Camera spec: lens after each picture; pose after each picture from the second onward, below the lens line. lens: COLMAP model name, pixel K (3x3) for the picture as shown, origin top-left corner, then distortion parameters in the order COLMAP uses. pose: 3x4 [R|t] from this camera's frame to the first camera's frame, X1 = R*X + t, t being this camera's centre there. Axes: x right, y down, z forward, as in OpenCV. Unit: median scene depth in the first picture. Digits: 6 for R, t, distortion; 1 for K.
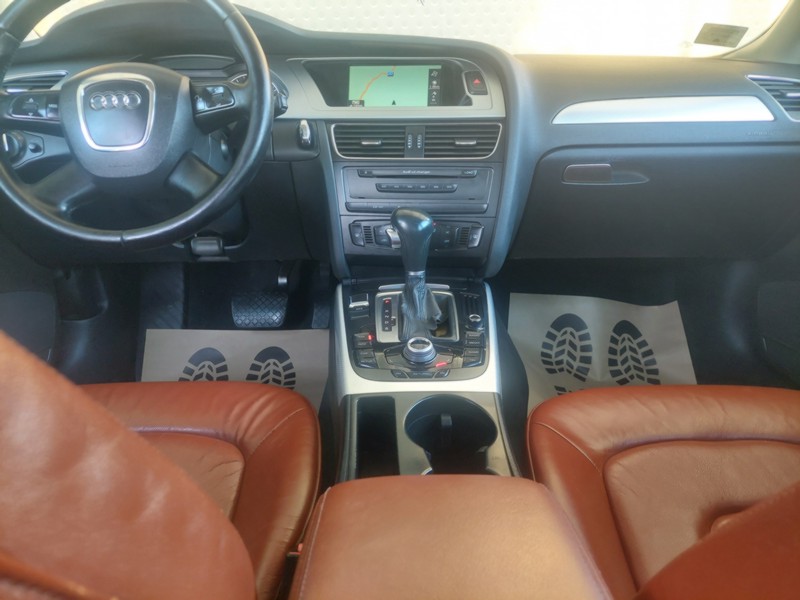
lens RADIAL K [[573.1, 0, 409.9], [0, 573.1, 301.6], [0, 0, 1]] dist [0.042382, -0.034889]
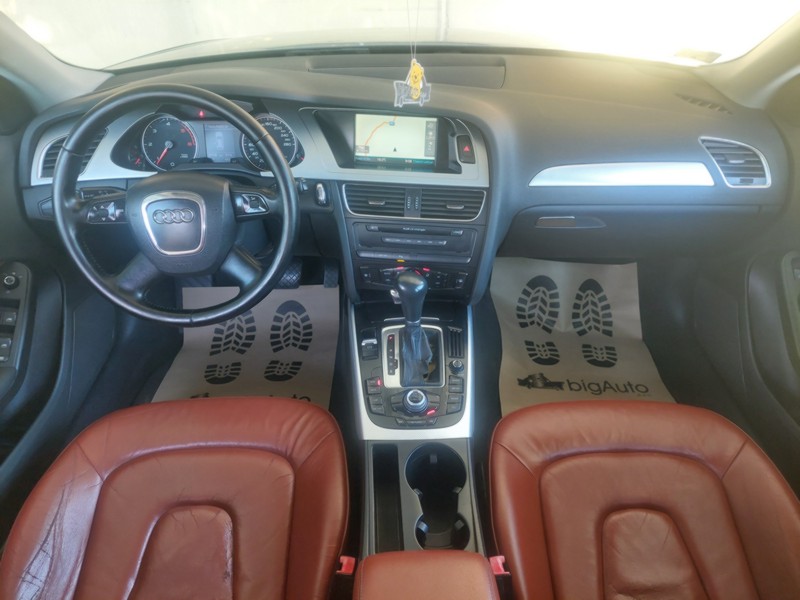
lens RADIAL K [[573.1, 0, 413.5], [0, 573.1, 295.3], [0, 0, 1]] dist [0.042382, -0.034889]
pose [[0.999864, 0.004006, 0.016015, -0.008900], [-0.008609, 0.954285, 0.298775, -0.442301], [-0.014087, -0.298872, 0.954189, -0.194578]]
